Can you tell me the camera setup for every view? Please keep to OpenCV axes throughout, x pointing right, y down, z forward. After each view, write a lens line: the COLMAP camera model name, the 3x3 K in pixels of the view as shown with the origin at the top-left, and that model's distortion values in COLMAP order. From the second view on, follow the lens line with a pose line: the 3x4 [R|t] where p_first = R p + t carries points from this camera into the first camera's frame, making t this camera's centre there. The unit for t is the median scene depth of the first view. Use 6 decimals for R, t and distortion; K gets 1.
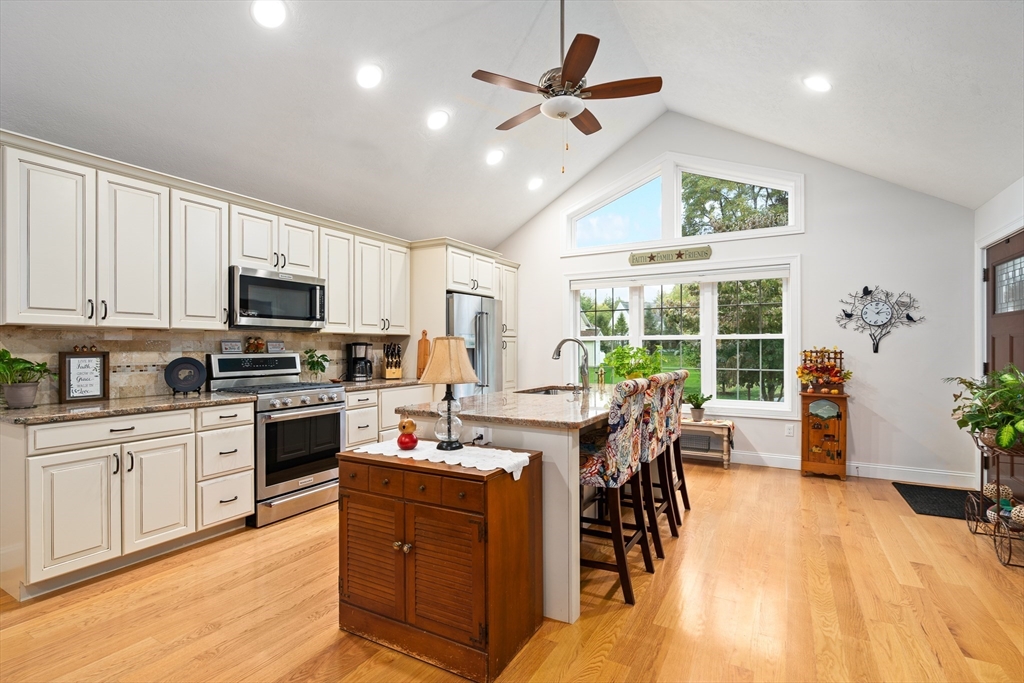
lens RADIAL K [[481.7, 0, 511.7], [0, 481.7, 344.9], [0, 0, 1]] dist [-0.000775, 0.000257]
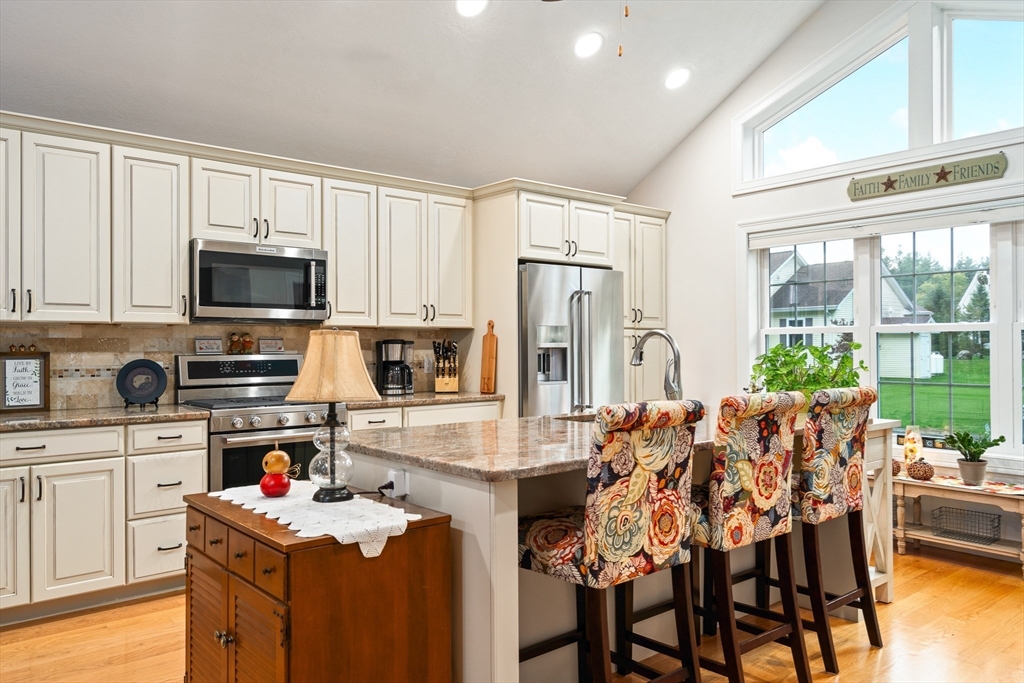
lens RADIAL K [[730.3, 0, 512.0], [0, 730.3, 341.5], [0, 0, 1]] dist [0.009994, -0.003232]
pose [[0.937092, -0.003568, -0.349065, 0.270196], [0.003041, 0.999993, -0.002057, 0.000898], [0.349070, 0.000866, 0.937096, 0.088247]]
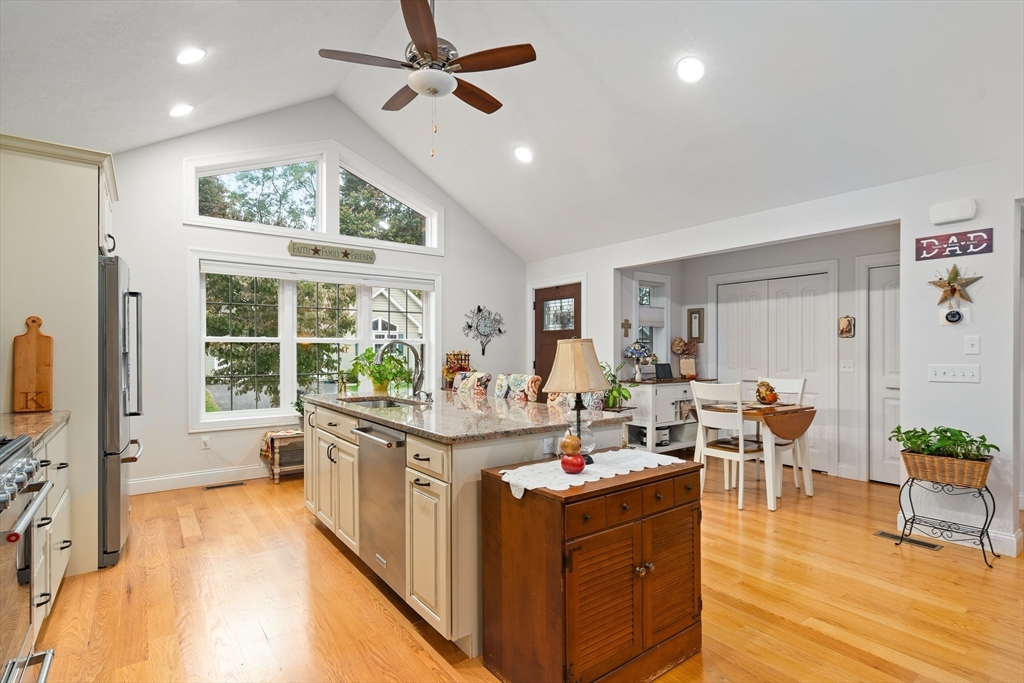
lens RADIAL K [[500.1, 0, 508.9], [0, 500.1, 349.4], [0, 0, 1]] dist [-0.000481, -0.000119]
pose [[0.412905, 0.004484, 0.910763, -0.619277], [-0.005624, 0.999981, -0.002373, 0.003461], [-0.910757, -0.004142, 0.412923, 0.439296]]
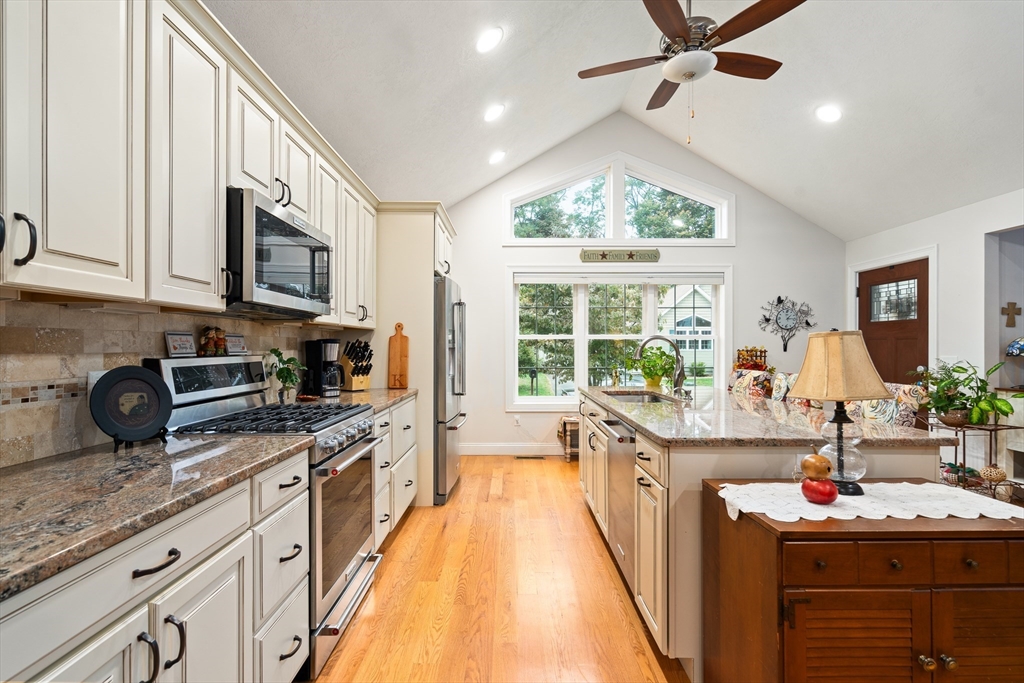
lens RADIAL K [[470.8, 0, 512.3], [0, 470.8, 345.0], [0, 0, 1]] dist [-0.001409, 0.000247]
pose [[0.870627, 0.003726, 0.491929, -0.525649], [-0.004536, 0.999990, 0.000454, 0.003036], [-0.491923, -0.002626, 0.870635, 0.383873]]
